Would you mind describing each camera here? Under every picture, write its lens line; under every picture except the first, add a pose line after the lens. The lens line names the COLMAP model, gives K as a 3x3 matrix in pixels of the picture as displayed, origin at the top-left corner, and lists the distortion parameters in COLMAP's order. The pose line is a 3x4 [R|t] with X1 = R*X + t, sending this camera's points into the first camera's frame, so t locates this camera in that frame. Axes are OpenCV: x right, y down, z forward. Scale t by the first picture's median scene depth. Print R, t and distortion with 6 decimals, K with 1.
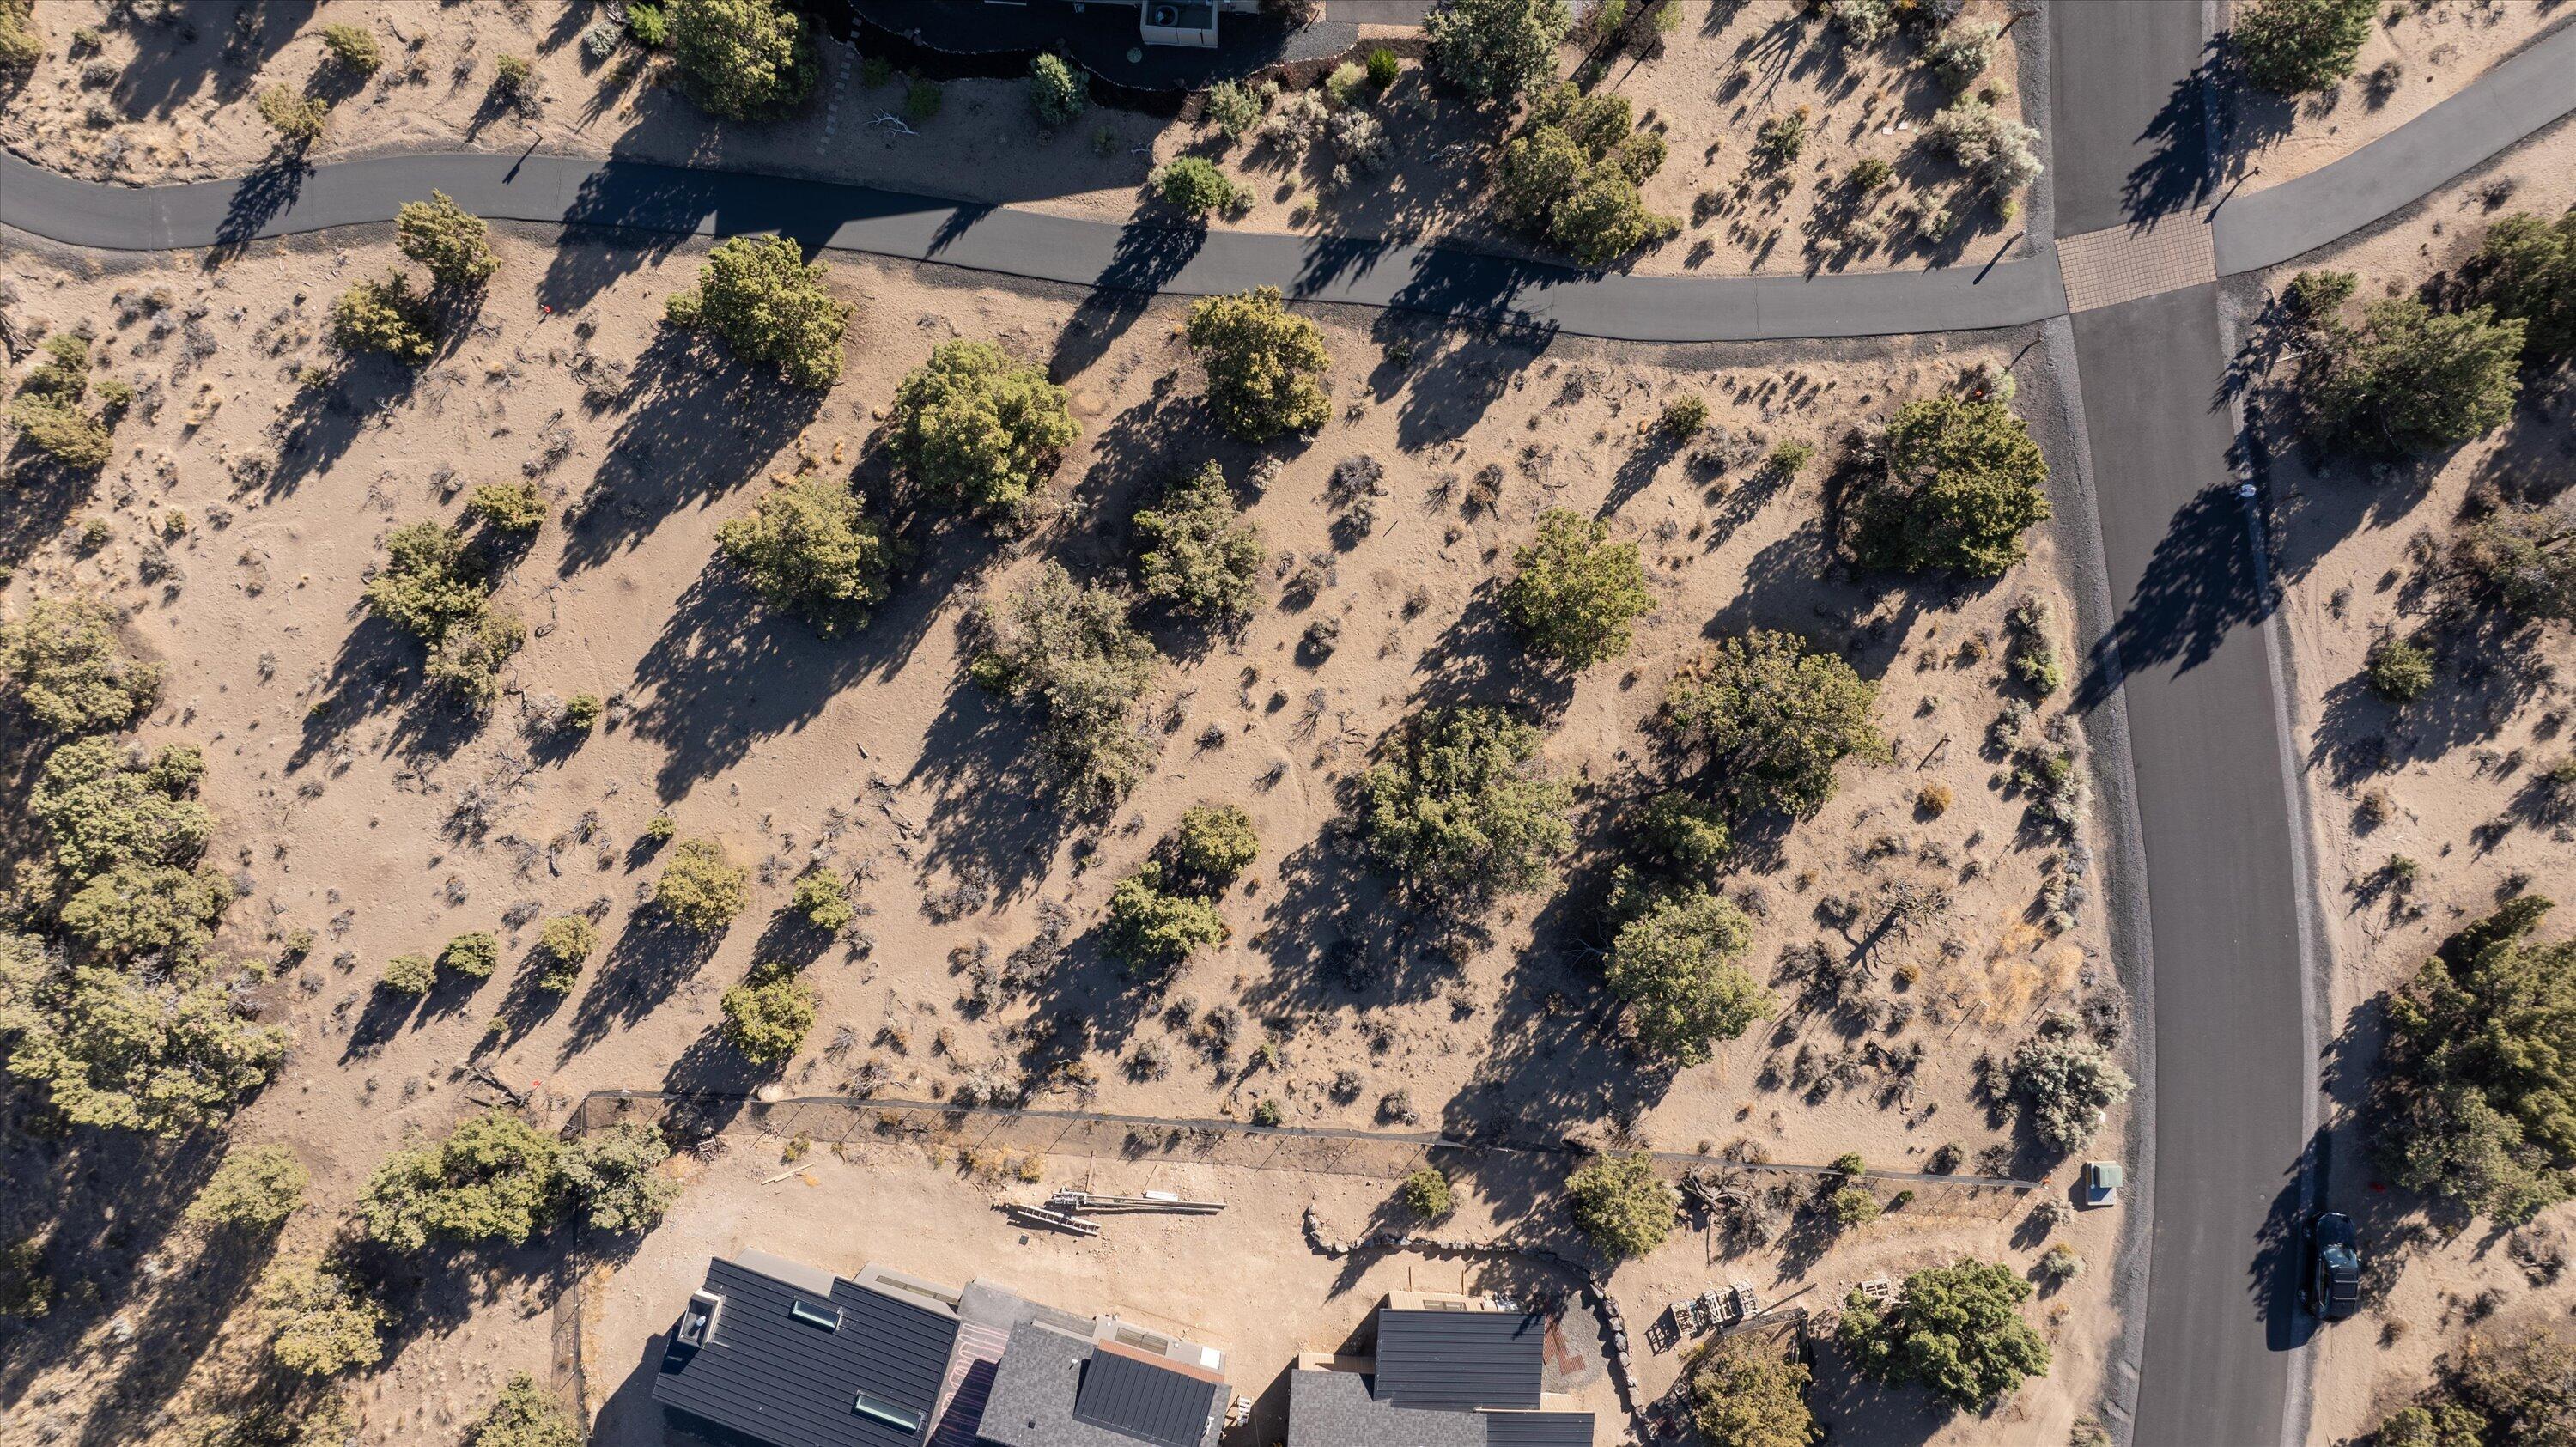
lens RADIAL K [[1821.9, 0, 1282.7], [0, 1821.9, 715.3], [0, 0, 1]] dist [-0.036555, 0.027709]
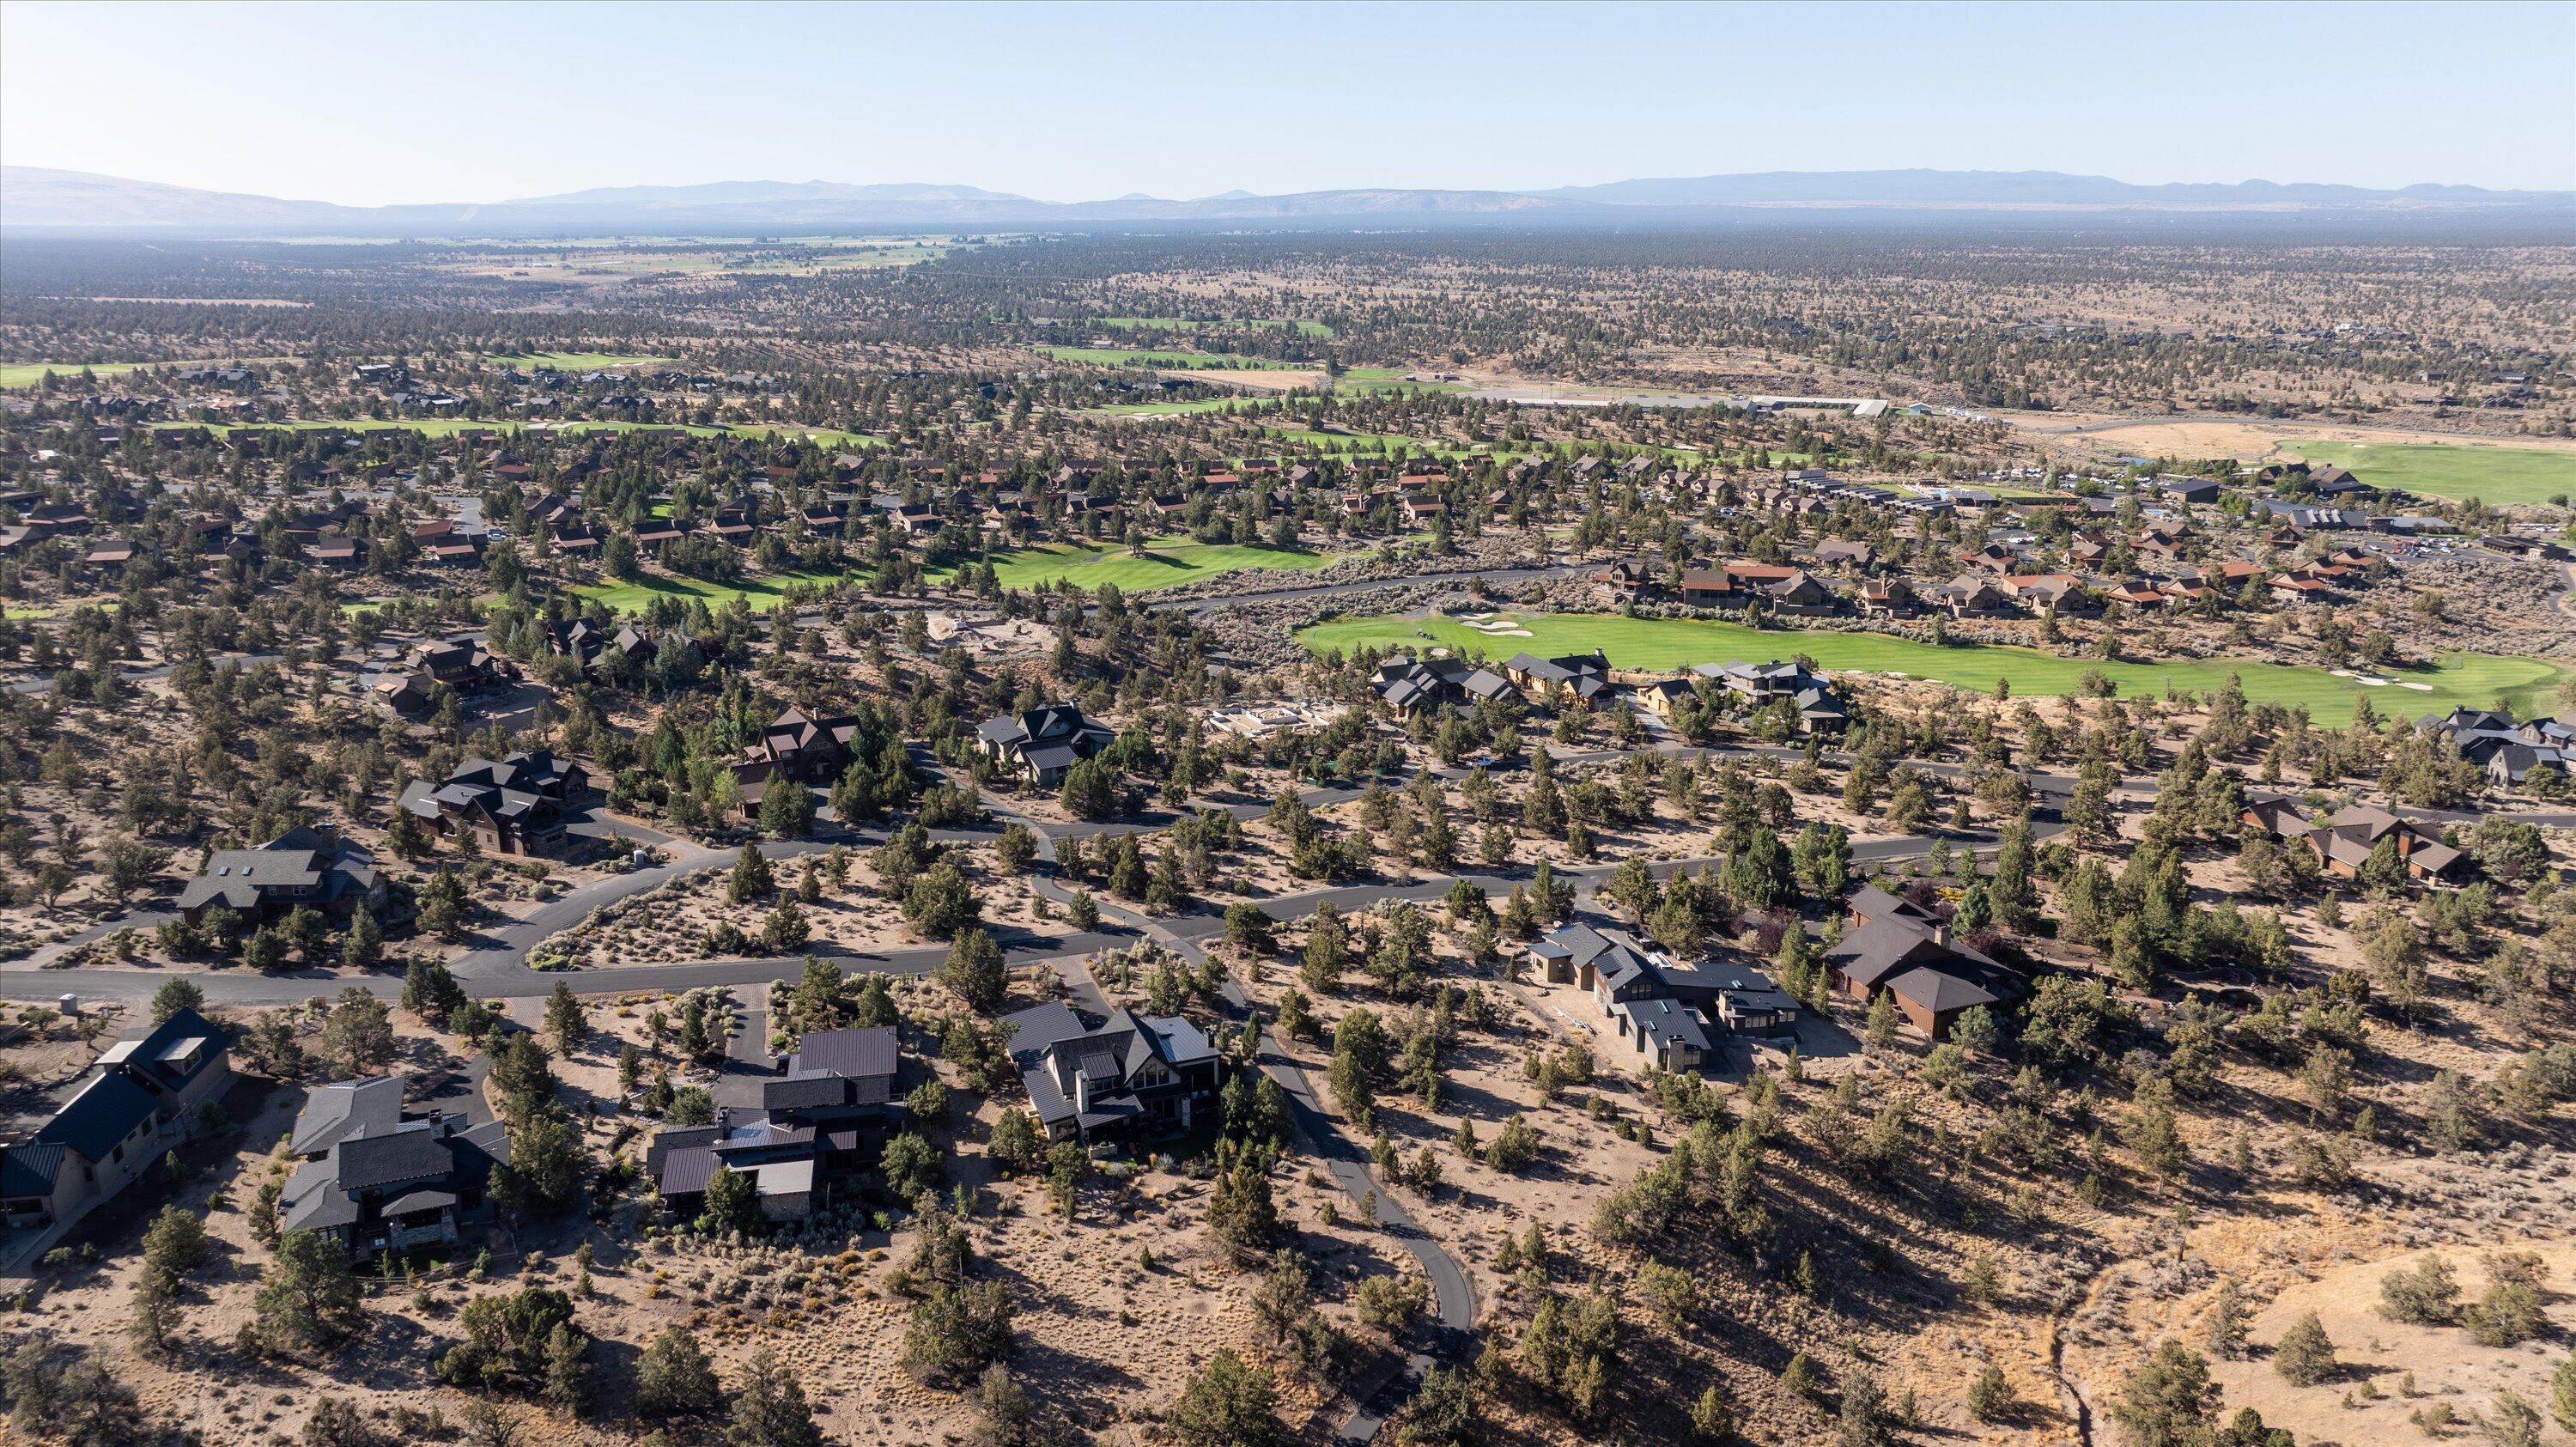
lens RADIAL K [[1821.9, 0, 1286.1], [0, 1821.9, 718.8], [0, 0, 1]] dist [-0.036555, 0.027709]
pose [[-0.407767, -0.243290, 0.880077, -2.427147], [0.913075, -0.103852, 0.394346, -1.293029], [-0.004543, 0.964378, 0.264490, -0.260571]]
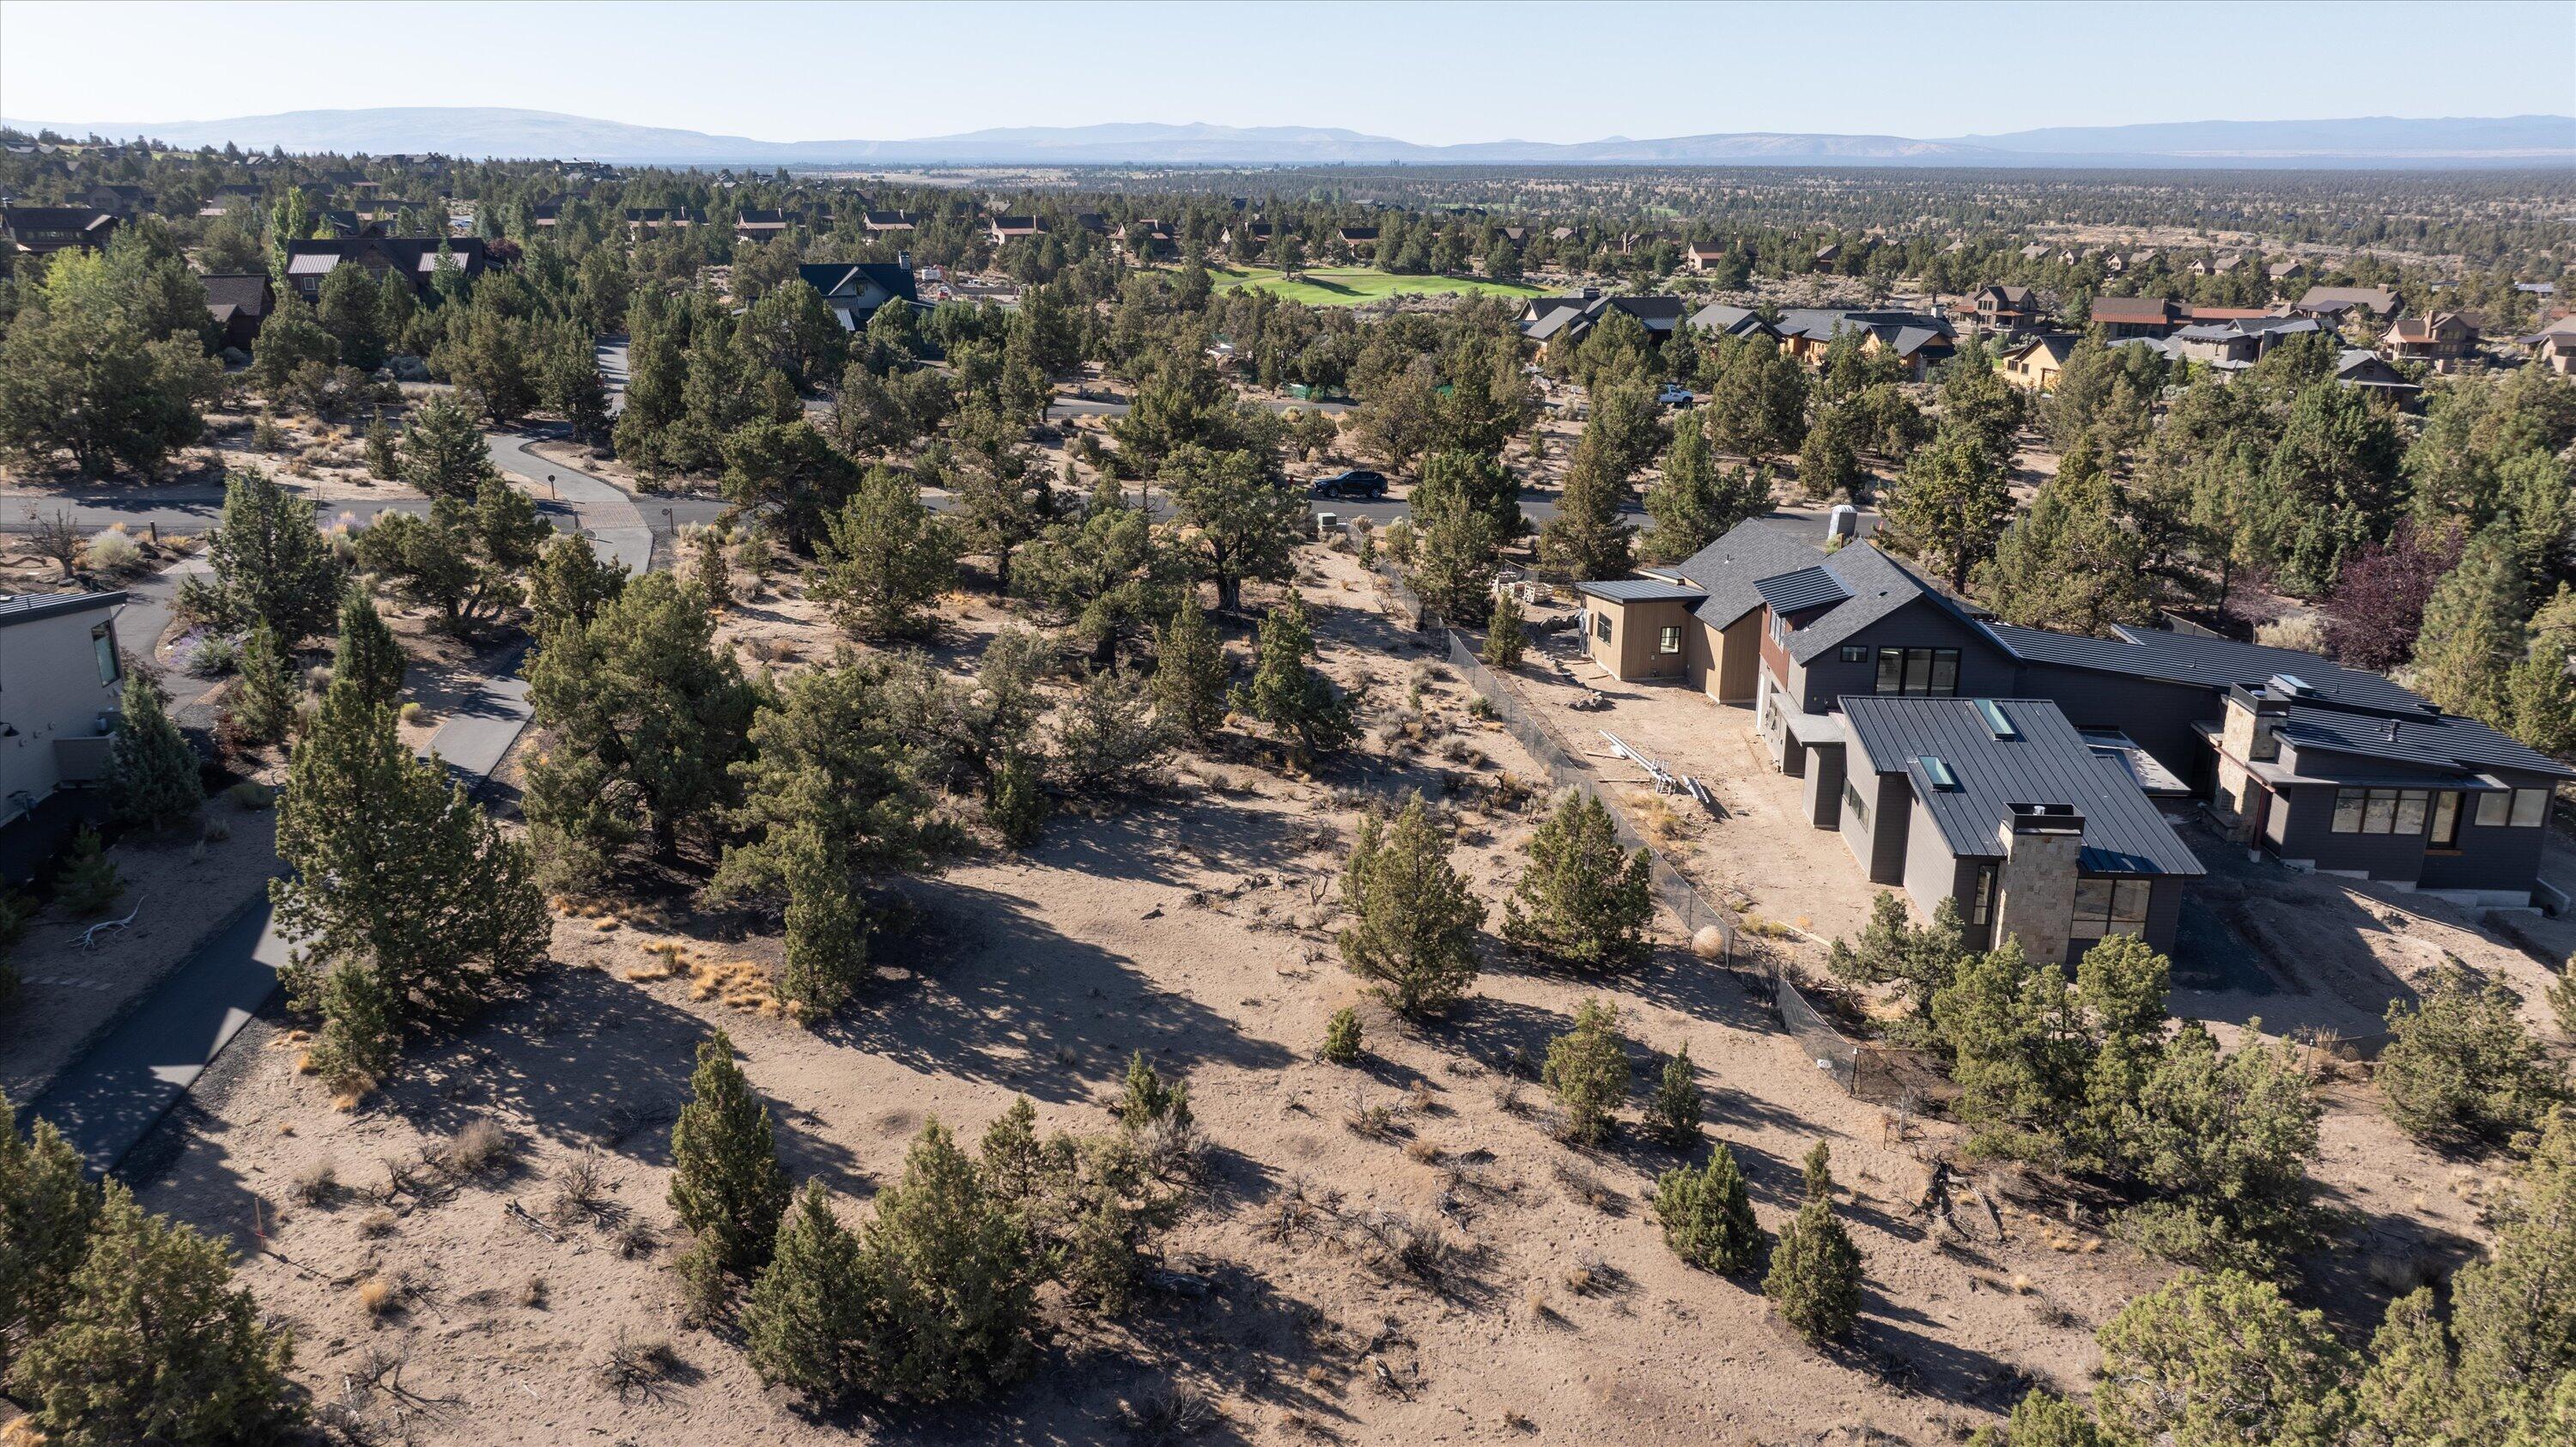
lens RADIAL K [[1821.9, 0, 1294.6], [0, 1821.9, 728.8], [0, 0, 1]] dist [-0.036555, 0.027709]
pose [[-0.223804, -0.291750, 0.929943, -0.831621], [0.974518, -0.052259, 0.218136, -0.068580], [-0.015043, 0.955066, 0.296011, 0.749473]]
